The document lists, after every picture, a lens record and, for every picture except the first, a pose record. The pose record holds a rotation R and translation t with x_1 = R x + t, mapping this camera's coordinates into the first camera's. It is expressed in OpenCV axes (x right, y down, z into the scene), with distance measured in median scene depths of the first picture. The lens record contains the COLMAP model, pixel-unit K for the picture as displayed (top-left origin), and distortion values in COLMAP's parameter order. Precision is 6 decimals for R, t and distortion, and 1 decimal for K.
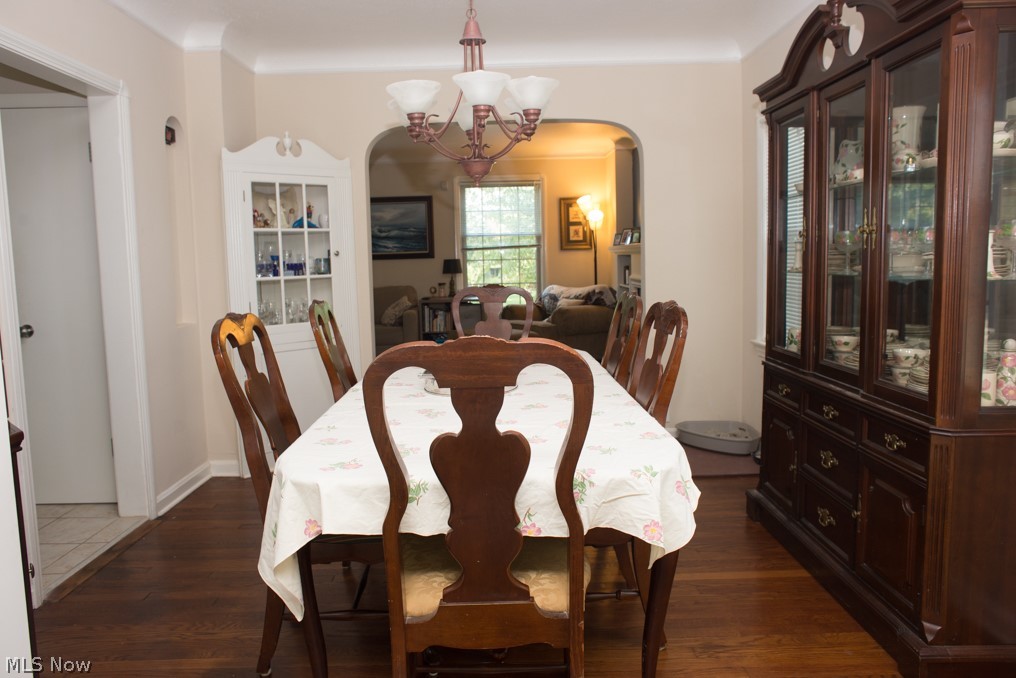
lens RADIAL K [[692.2, 0, 505.8], [0, 692.2, 326.1], [0, 0, 1]] dist [-0.090024, 0.084129]
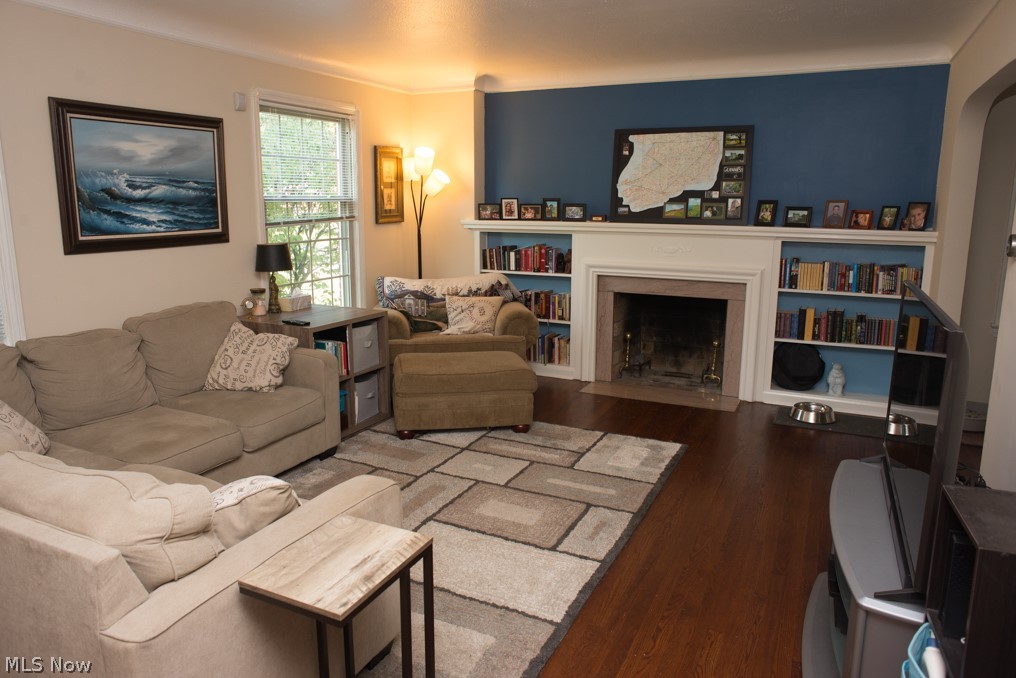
lens RADIAL K [[692.2, 0, 505.8], [0, 692.2, 326.1], [0, 0, 1]] dist [-0.090024, 0.084129]
pose [[0.449623, -0.138747, 0.882377, -0.470088], [0.074290, 0.990248, 0.117854, -0.081745], [-0.890124, 0.012562, 0.455546, 0.589336]]
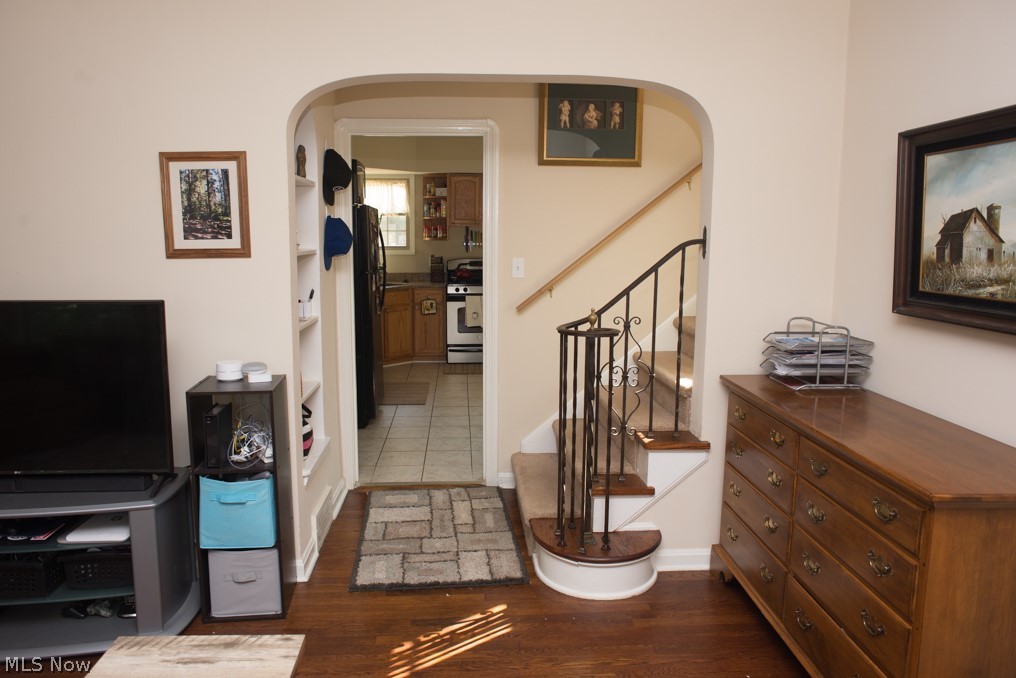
lens RADIAL K [[692.2, 0, 505.8], [0, 692.2, 326.1], [0, 0, 1]] dist [-0.090024, 0.084129]
pose [[-0.998735, 0.019823, -0.046214, -0.392773], [0.008581, 0.972727, 0.231792, -0.105298], [0.049548, 0.231102, -0.971667, 0.848602]]
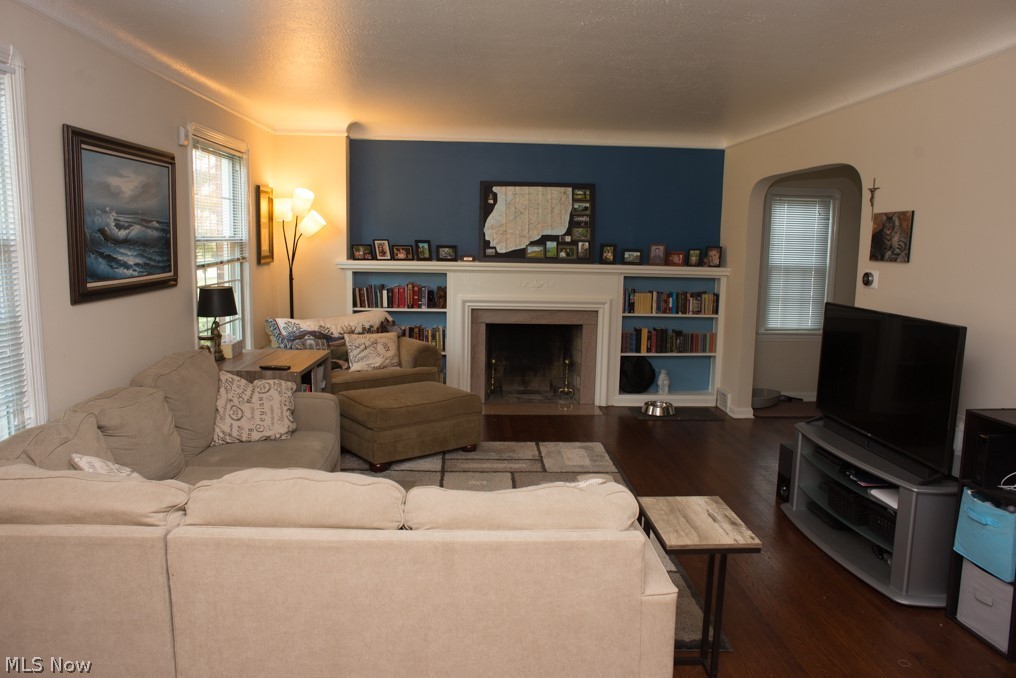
lens RADIAL K [[692.2, 0, 505.8], [0, 692.2, 326.1], [0, 0, 1]] dist [-0.090024, 0.084129]
pose [[-0.038069, -0.106725, 0.993559, -0.580569], [0.079397, 0.990814, 0.109473, -0.105336], [-0.996116, 0.083053, -0.029246, 0.795185]]
